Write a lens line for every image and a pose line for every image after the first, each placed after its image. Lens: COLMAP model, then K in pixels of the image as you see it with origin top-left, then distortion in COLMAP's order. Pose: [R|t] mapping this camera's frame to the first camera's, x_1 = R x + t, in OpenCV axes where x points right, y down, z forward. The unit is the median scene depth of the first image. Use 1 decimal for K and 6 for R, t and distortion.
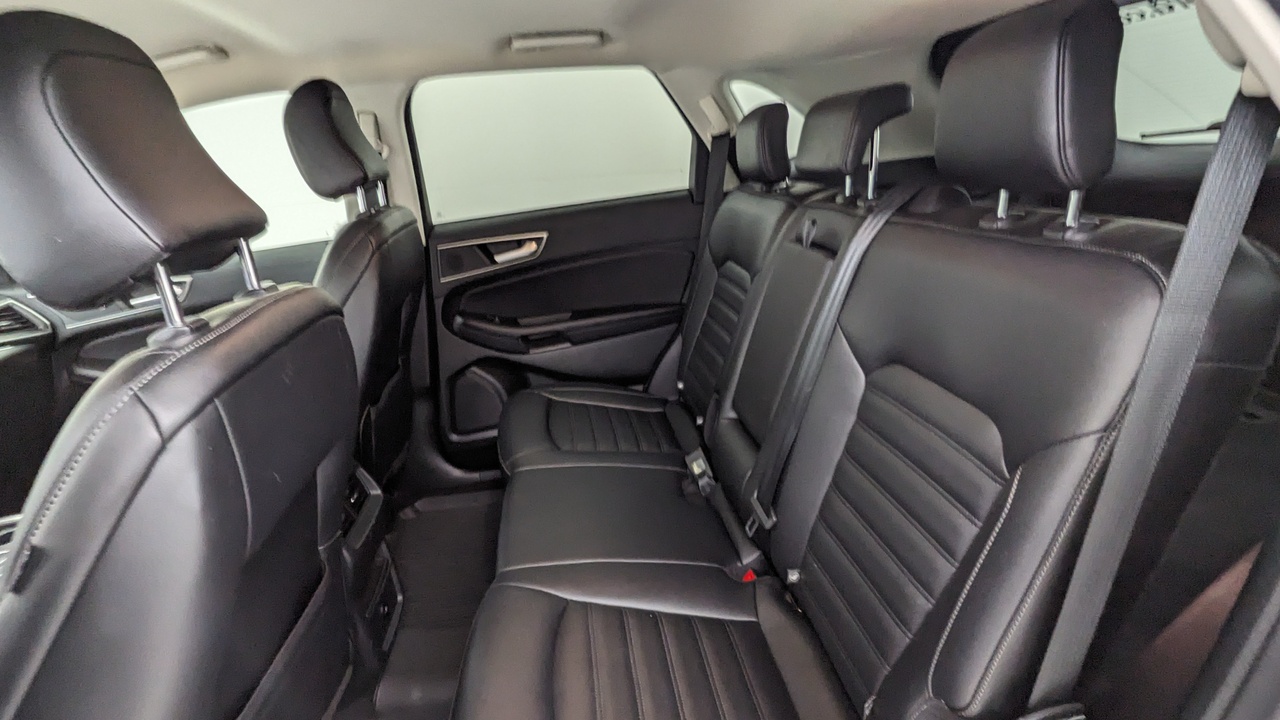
lens RADIAL K [[595.5, 0, 632.2], [0, 595.5, 367.2], [0, 0, 1]] dist [0.003614, -0.004467]
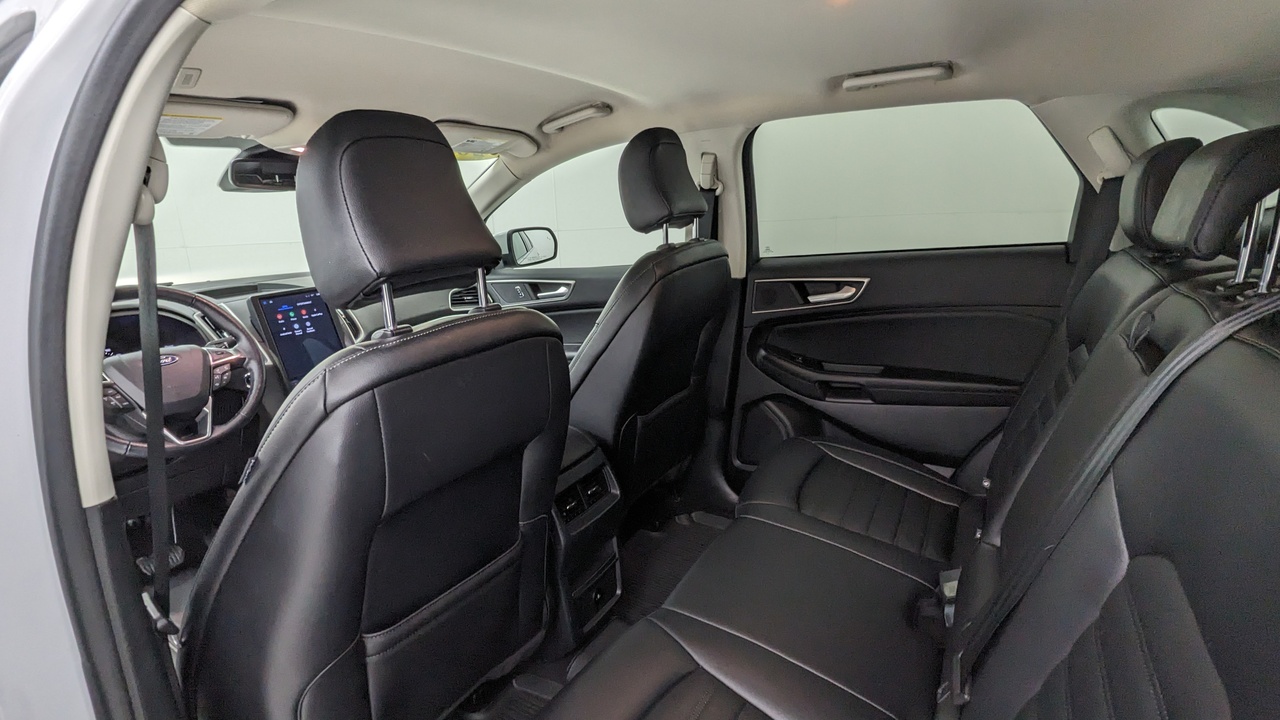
lens RADIAL K [[595.5, 0, 638.2], [0, 595.5, 366.8], [0, 0, 1]] dist [0.003614, -0.004467]
pose [[0.794641, 0.197799, -0.573952, 0.129581], [-0.221236, 0.974770, 0.029628, -0.039897], [0.565332, 0.103436, 0.818353, 0.055898]]
